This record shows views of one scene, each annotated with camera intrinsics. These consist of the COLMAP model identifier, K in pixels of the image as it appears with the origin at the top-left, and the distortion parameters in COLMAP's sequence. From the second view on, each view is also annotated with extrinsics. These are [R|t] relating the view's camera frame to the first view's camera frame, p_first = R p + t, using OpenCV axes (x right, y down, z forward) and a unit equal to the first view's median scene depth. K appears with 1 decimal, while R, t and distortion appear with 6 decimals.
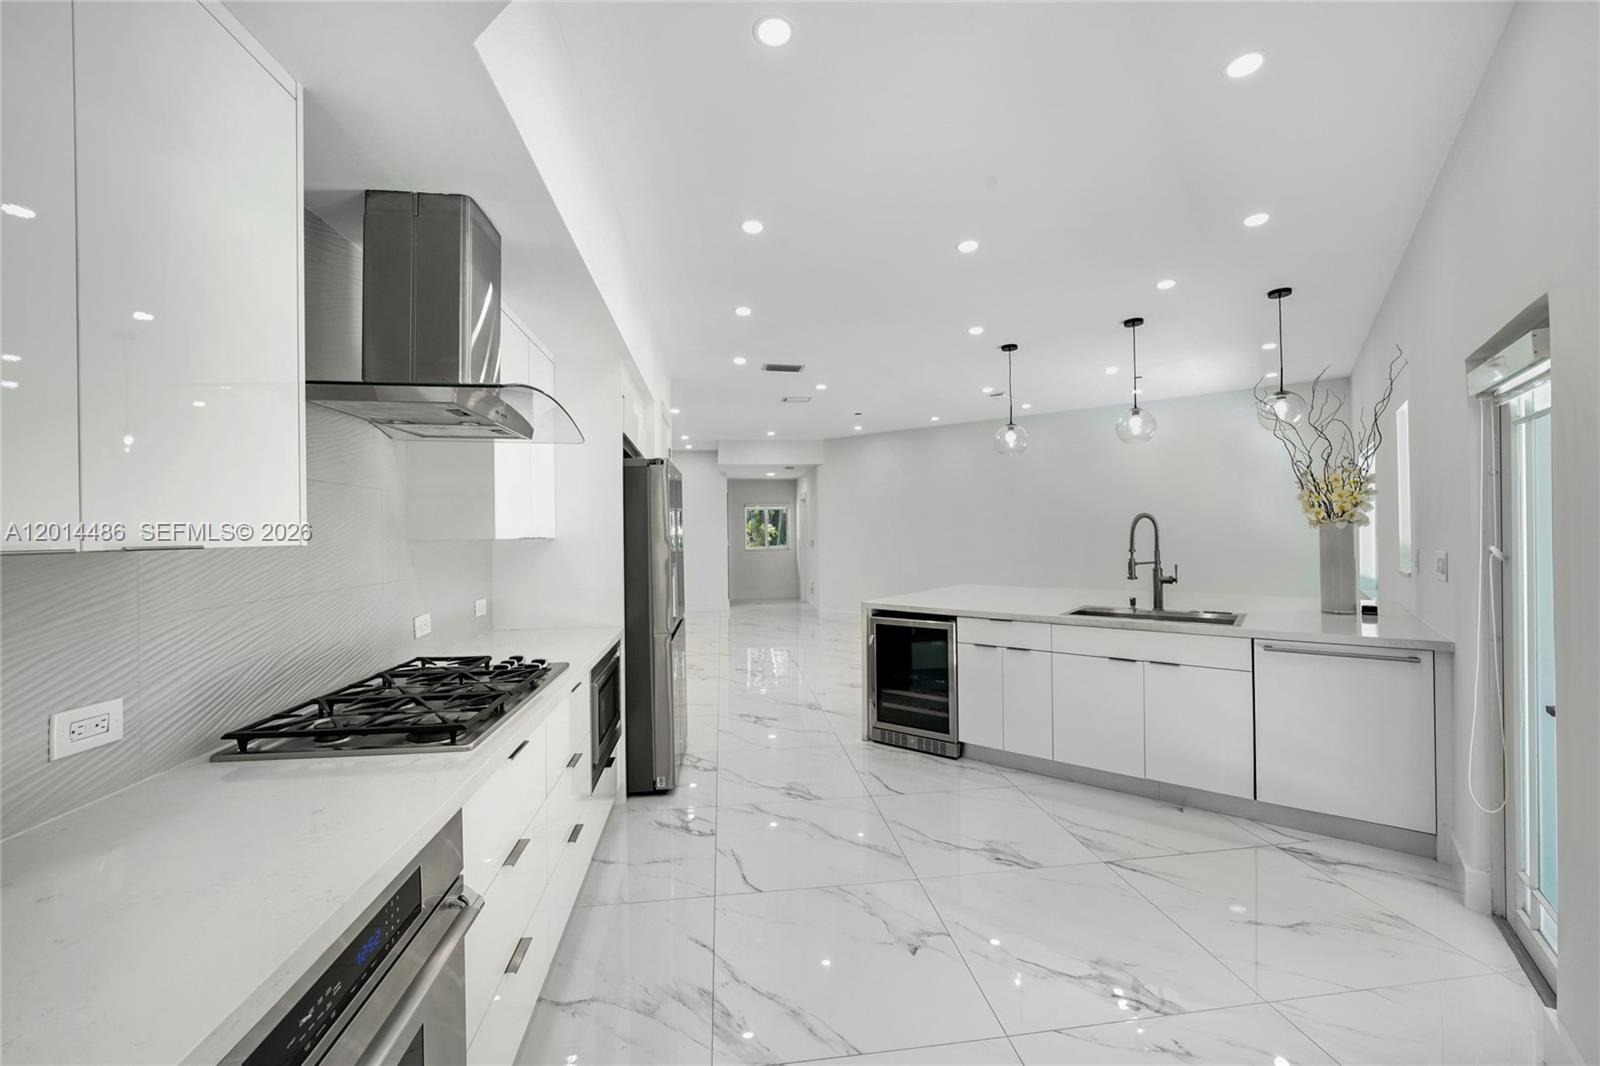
lens RADIAL K [[630.2, 0, 808.3], [0, 630.2, 526.0], [0, 0, 1]] dist [-0.002663, -0.000241]
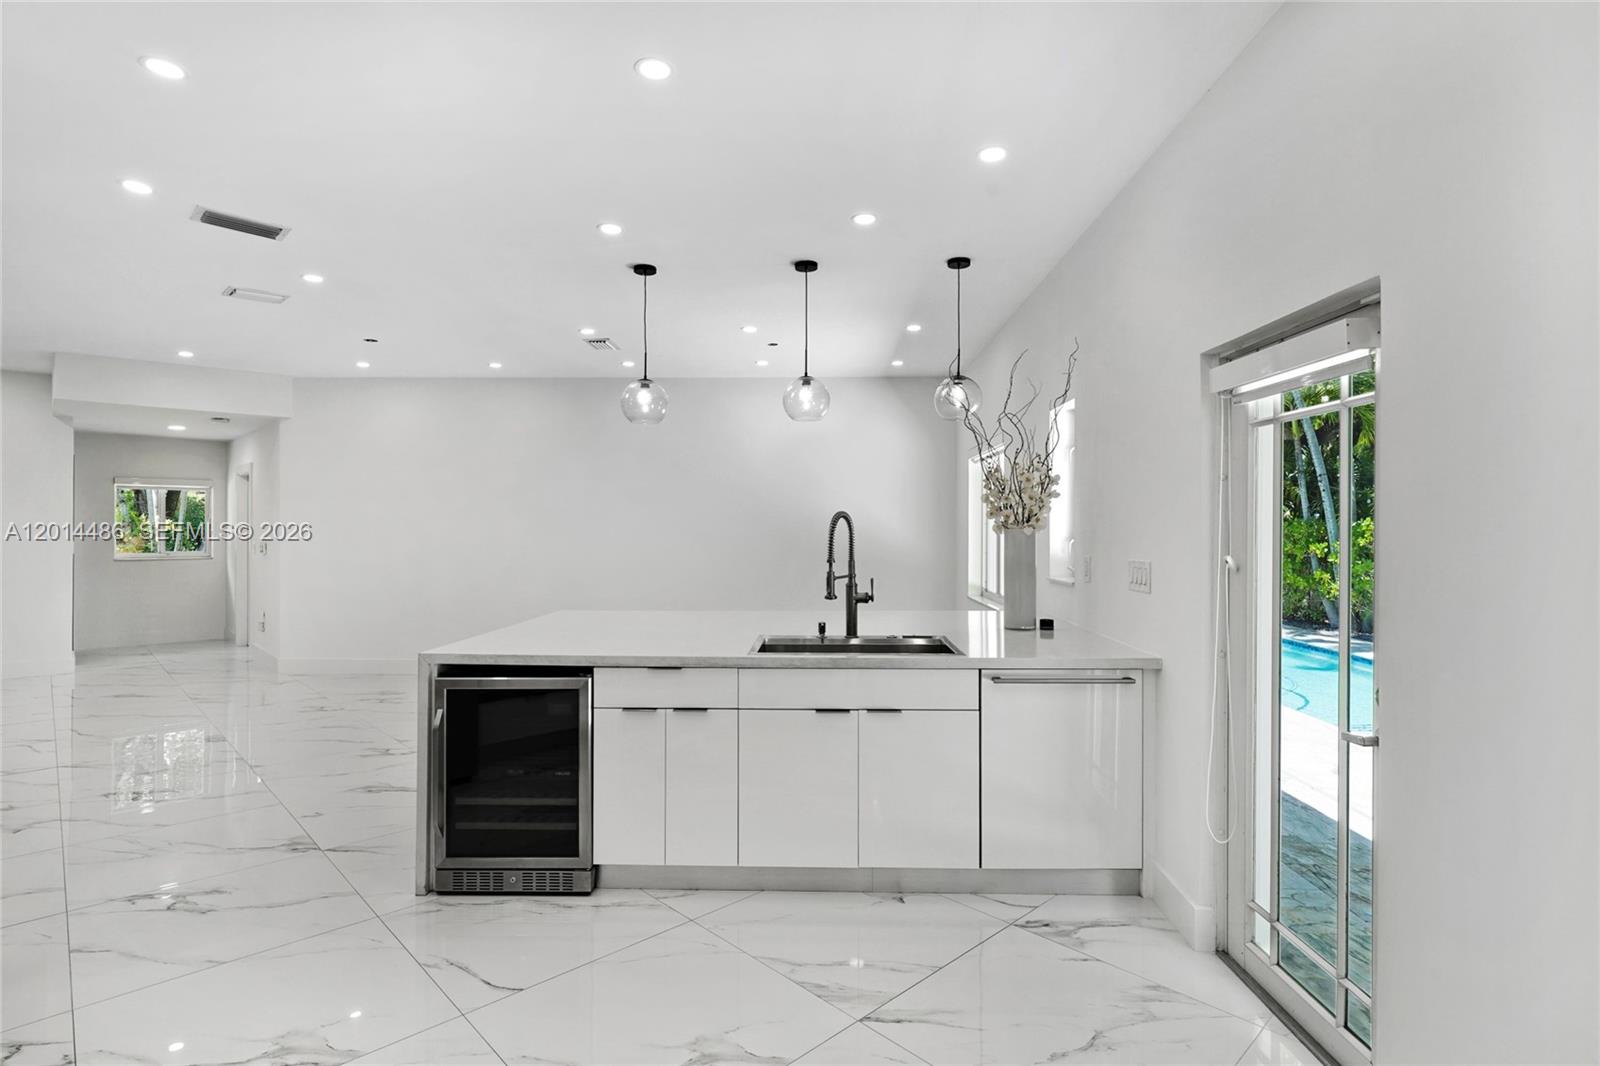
lens RADIAL K [[793.8, 0, 799.4], [0, 793.8, 526.2], [0, 0, 1]] dist [0.005011, 0.000823]
pose [[0.811010, 0.016331, 0.584804, -0.068601], [-0.017108, 0.999845, -0.004195, 0.002071], [-0.584782, -0.006602, 0.811164, 0.245548]]
